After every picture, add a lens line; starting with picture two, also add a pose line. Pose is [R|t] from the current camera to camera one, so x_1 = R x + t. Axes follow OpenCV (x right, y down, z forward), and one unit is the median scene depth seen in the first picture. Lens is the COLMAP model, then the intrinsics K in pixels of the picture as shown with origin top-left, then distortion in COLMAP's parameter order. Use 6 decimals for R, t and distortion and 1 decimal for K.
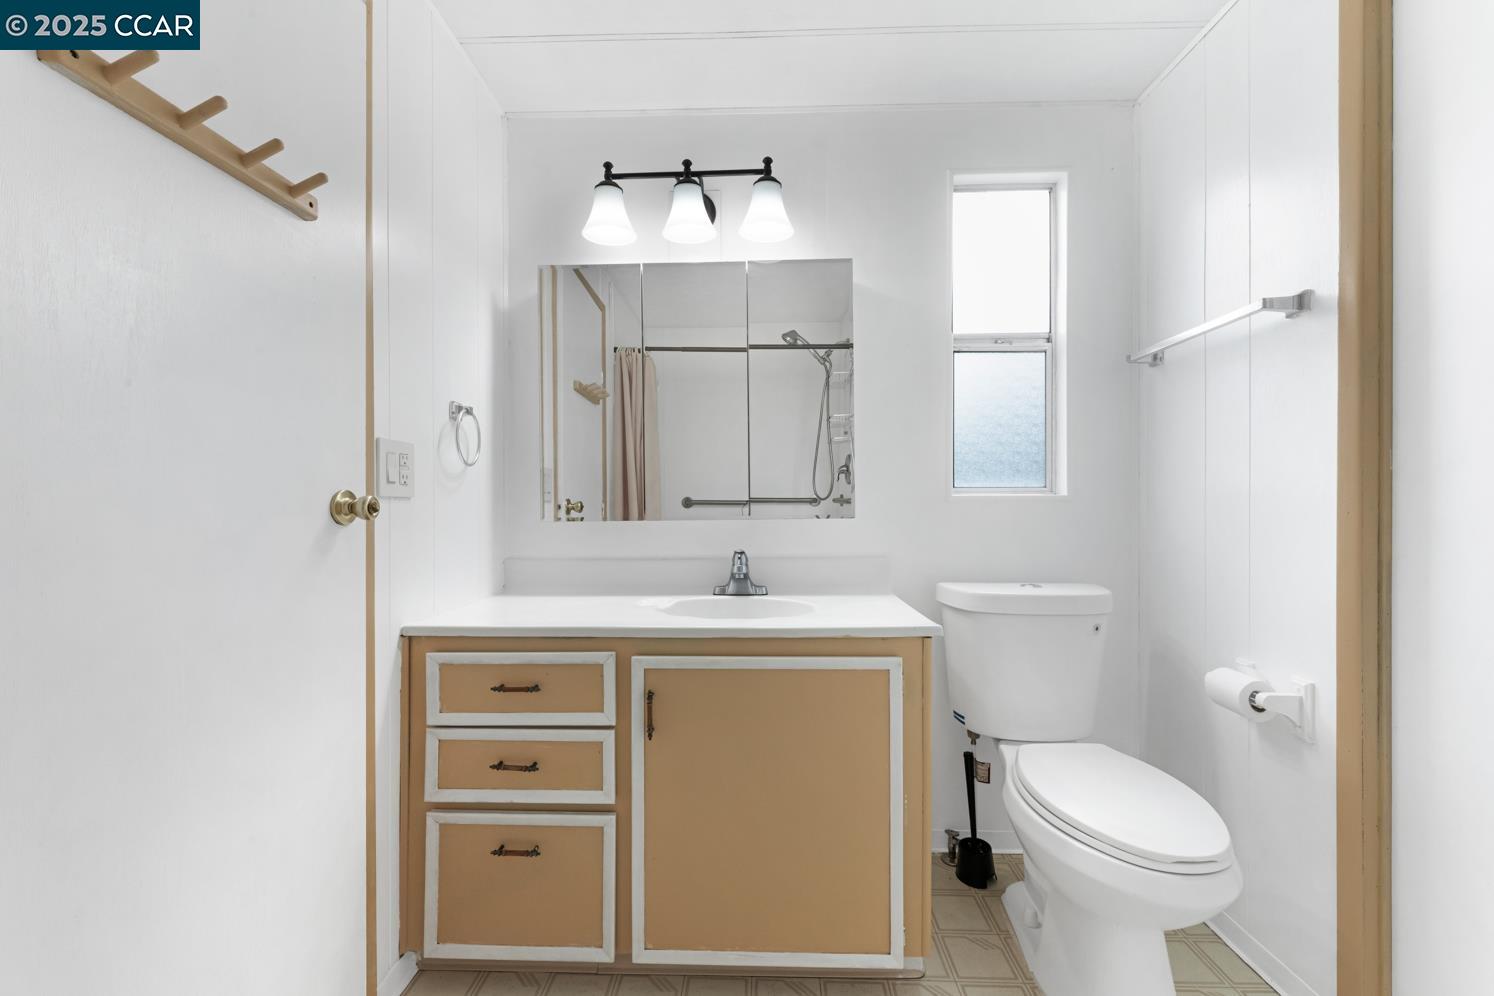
lens RADIAL K [[598.0, 0, 742.3], [0, 598.0, 500.9], [0, 0, 1]] dist [-0.001075, -0.000060]
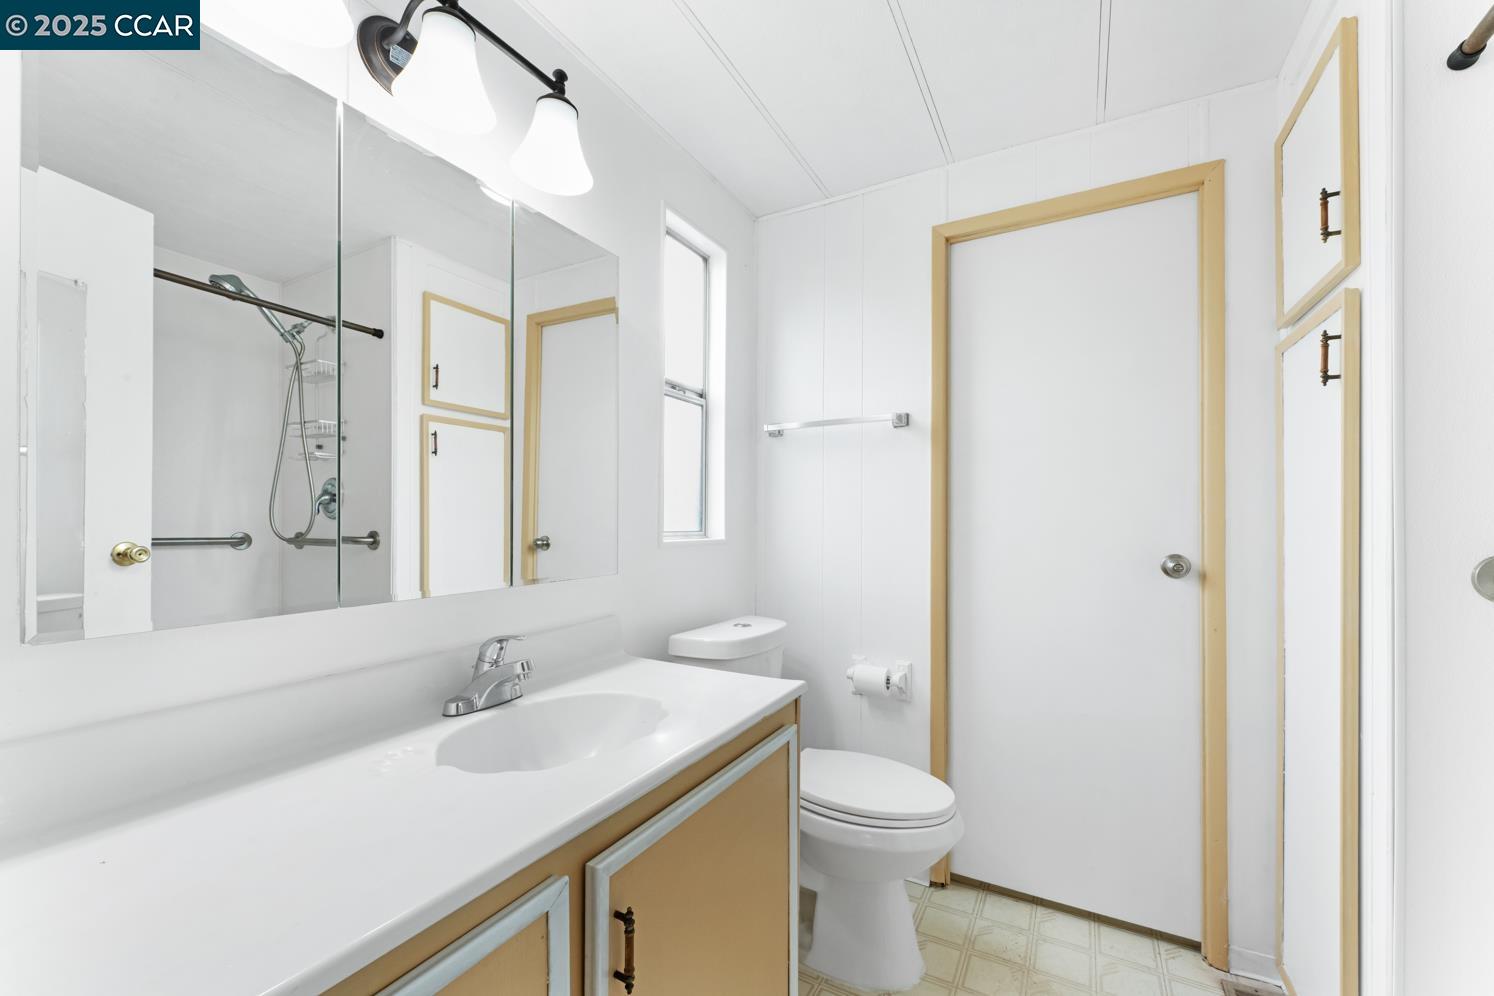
lens RADIAL K [[598.0, 0, 742.3], [0, 598.0, 500.9], [0, 0, 1]] dist [-0.001075, -0.000060]
pose [[0.466144, 0.046539, 0.883484, -0.419566], [0.000013, 0.998615, -0.052610, -0.021253], [-0.884709, 0.024535, 0.465498, 0.447449]]
